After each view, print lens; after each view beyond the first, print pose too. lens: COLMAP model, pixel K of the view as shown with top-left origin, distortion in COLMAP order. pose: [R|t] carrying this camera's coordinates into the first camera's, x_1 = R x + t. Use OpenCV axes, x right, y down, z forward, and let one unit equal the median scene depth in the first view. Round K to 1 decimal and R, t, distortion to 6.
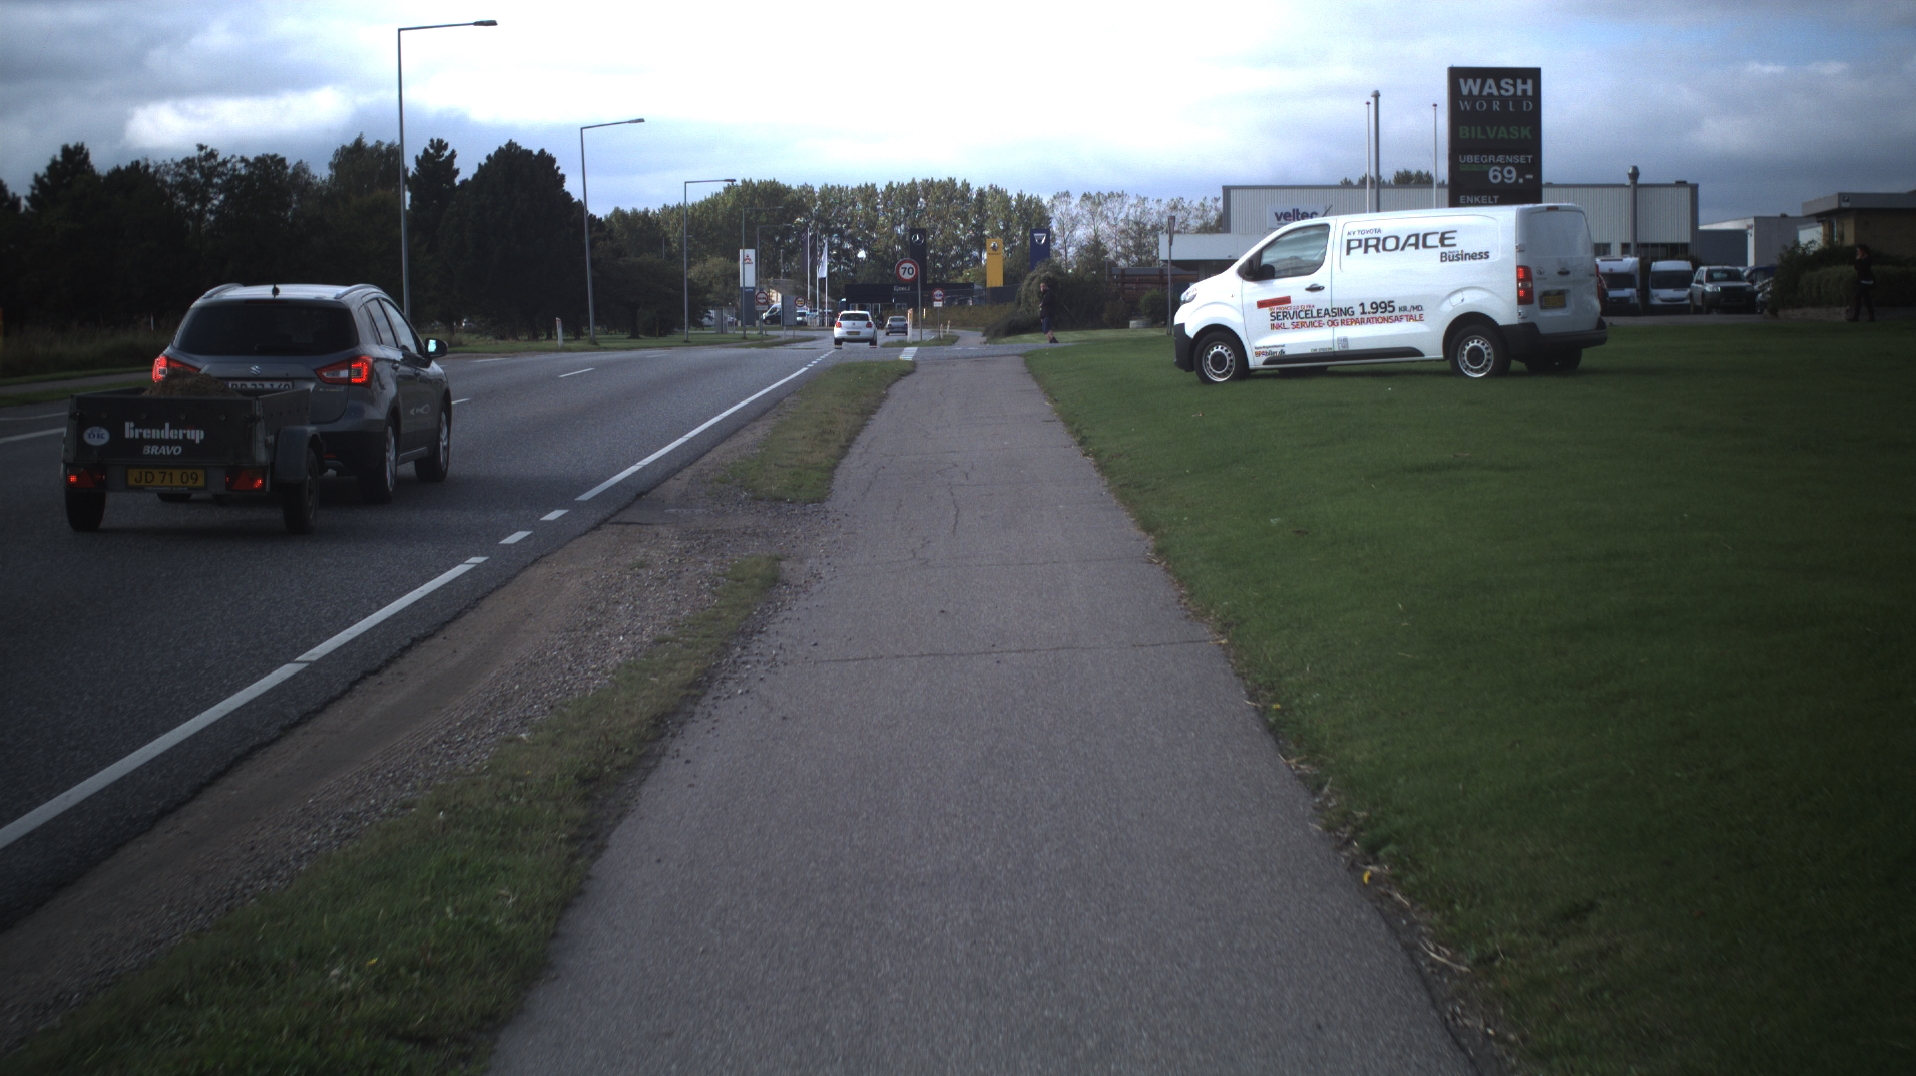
lens RADIAL K [[2457.3, 0, 953.7], [0, 2457.3, 497.8], [0, 0, 1]] dist [-0.140244, 0.069548]
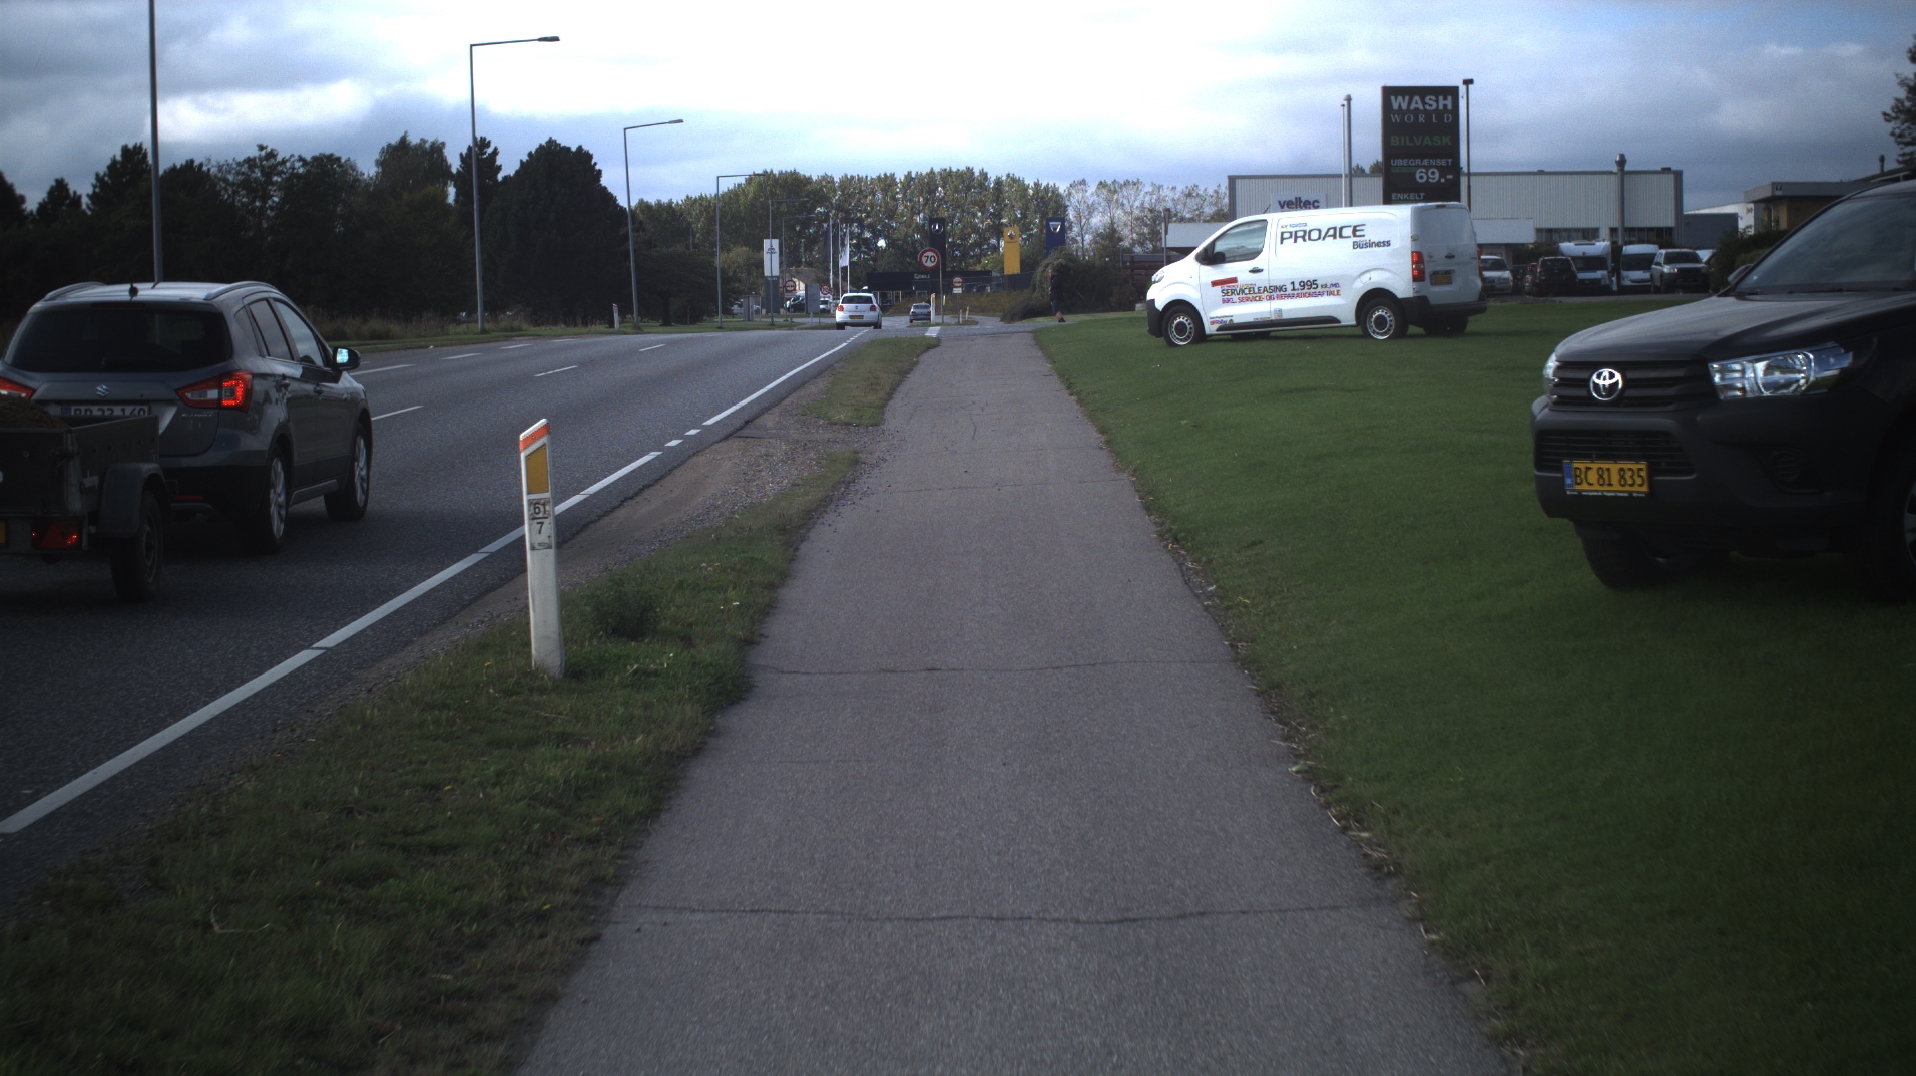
lens RADIAL K [[2939.1, 0, 963.8], [0, 2939.1, 518.4], [0, 0, 1]] dist [-0.185616, 0.121138]
pose [[0.999968, -0.007164, -0.003622, 0.000197], [0.007150, 0.999967, -0.003900, 0.023665], [0.003650, 0.003874, 0.999986, -0.257327]]
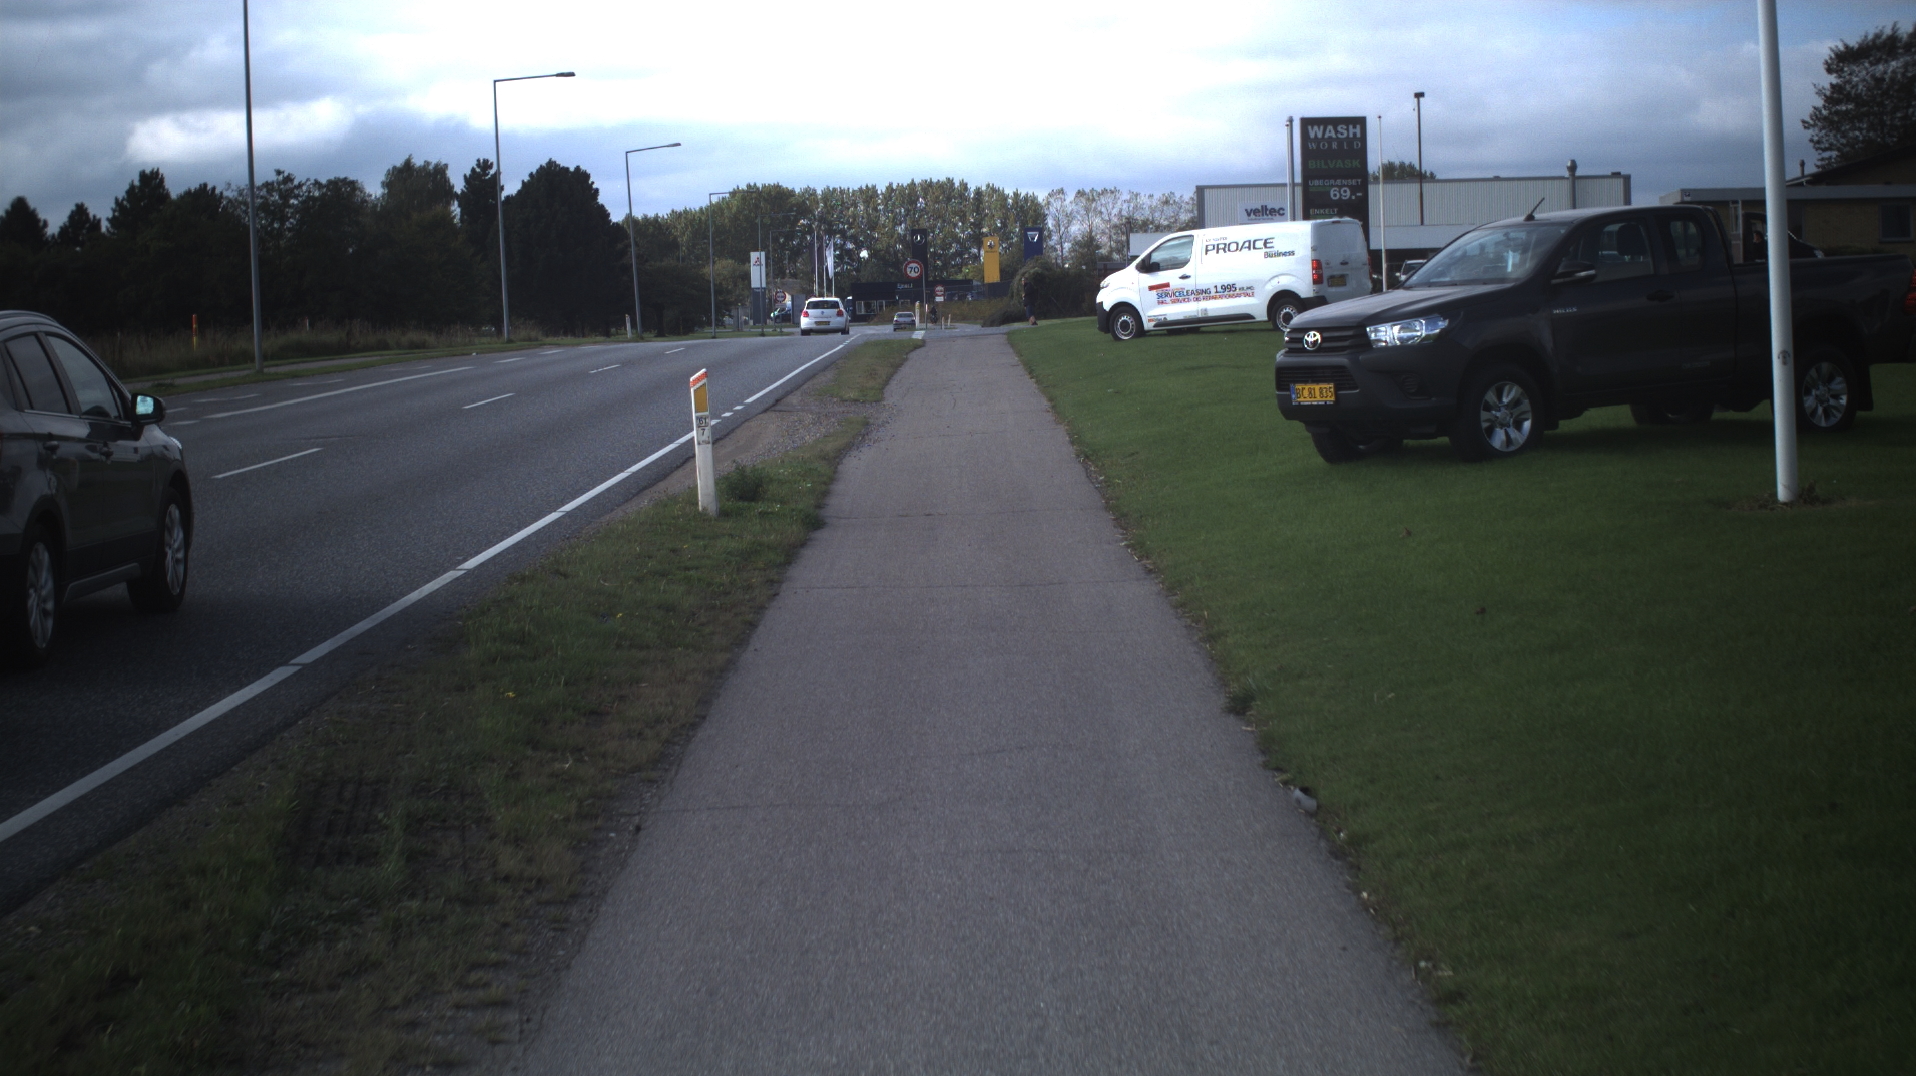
lens RADIAL K [[3654.3, 0, 958.0], [0, 3654.3, 538.0], [0, 0, 1]] dist [-0.234511, -0.091591]
pose [[0.999782, -0.020840, -0.001222, 0.001691], [0.020816, 0.999636, -0.017156, 0.056960], [0.001579, 0.017127, 0.999852, -0.639839]]
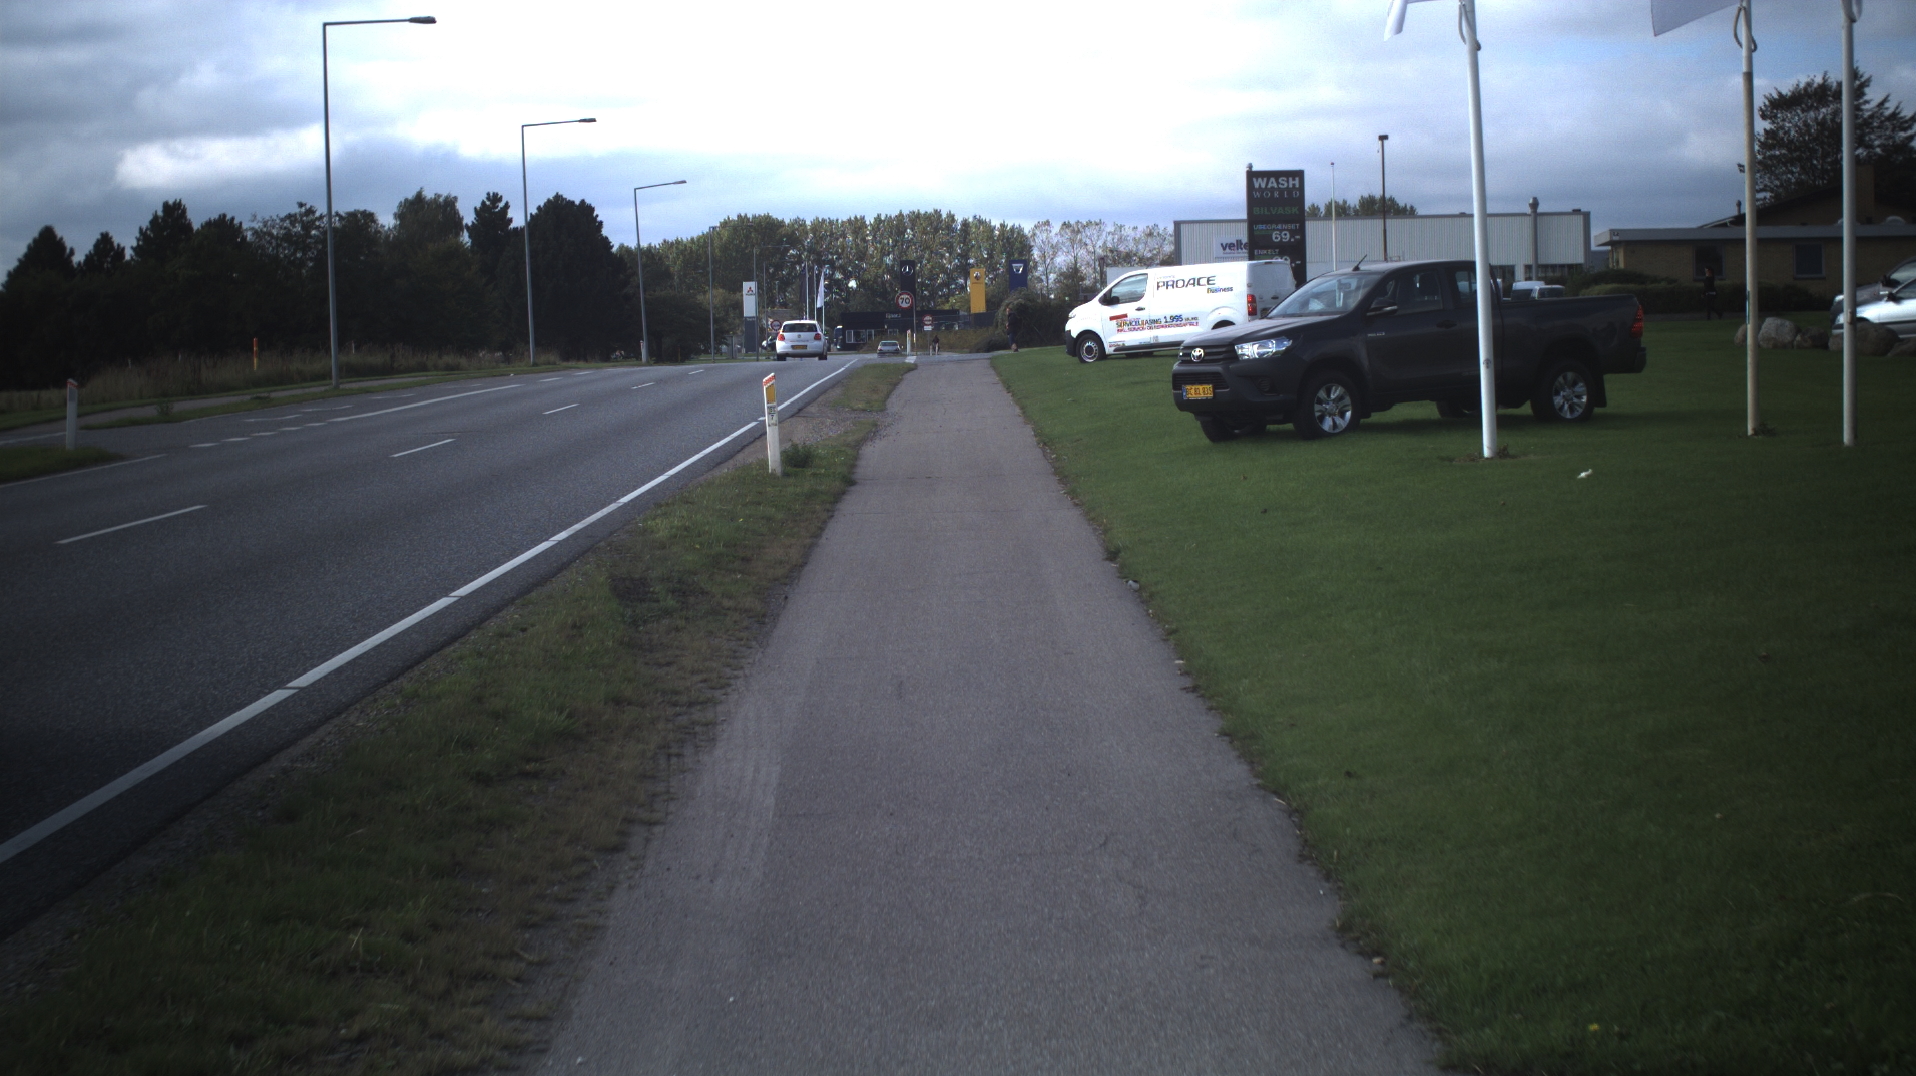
lens RADIAL K [[4832.3, 0, 958.0], [0, 4832.3, 538.0], [0, 0, 1]] dist [-0.368925, -0.775545]
pose [[0.999856, -0.016613, 0.003478, -0.001700], [0.016739, 0.999058, -0.040037, 0.111156], [-0.002810, 0.040089, 0.999192, -1.268517]]
